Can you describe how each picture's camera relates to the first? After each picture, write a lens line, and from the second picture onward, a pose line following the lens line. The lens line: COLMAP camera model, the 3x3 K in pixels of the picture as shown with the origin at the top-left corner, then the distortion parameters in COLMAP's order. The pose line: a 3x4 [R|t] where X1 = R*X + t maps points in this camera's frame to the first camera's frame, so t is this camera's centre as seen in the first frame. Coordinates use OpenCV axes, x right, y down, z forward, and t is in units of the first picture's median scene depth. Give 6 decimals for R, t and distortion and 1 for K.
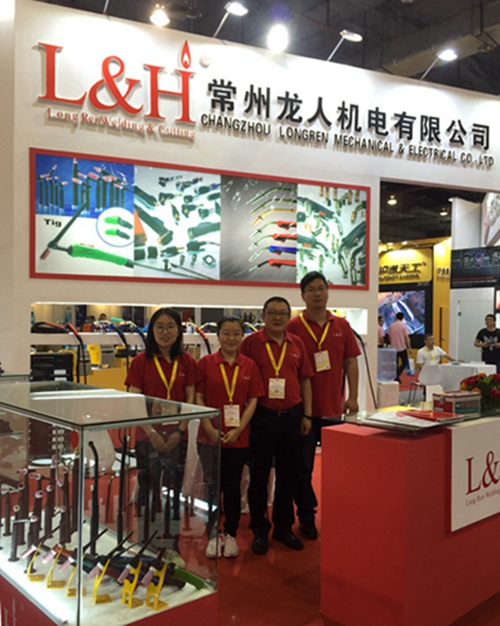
lens RADIAL K [[598.1, 0, 255.8], [0, 598.1, 334.1], [0, 0, 1]] dist [0.034560, 0.000000]
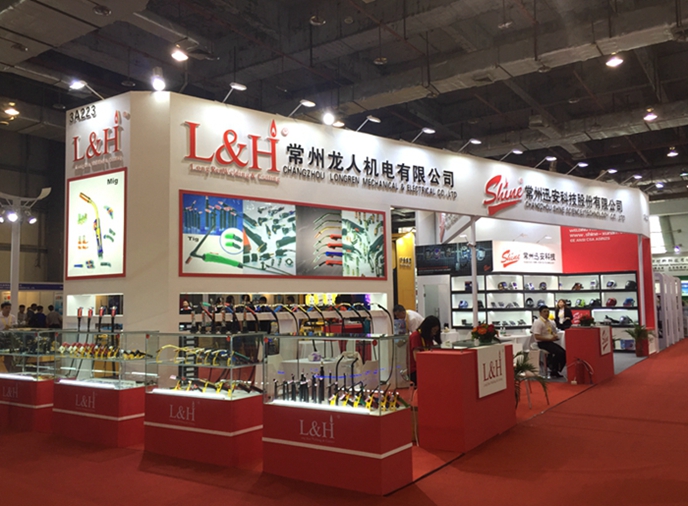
lens RADIAL K [[608.2, 0, 343.4], [0, 608.2, 251.5], [0, 0, 1]] dist [0.068668, 0.000264]
pose [[0.969197, -0.003404, 0.246265, -0.316767], [0.030338, 0.993939, -0.105660, 0.013879], [-0.244413, 0.109876, 0.963426, -0.482075]]
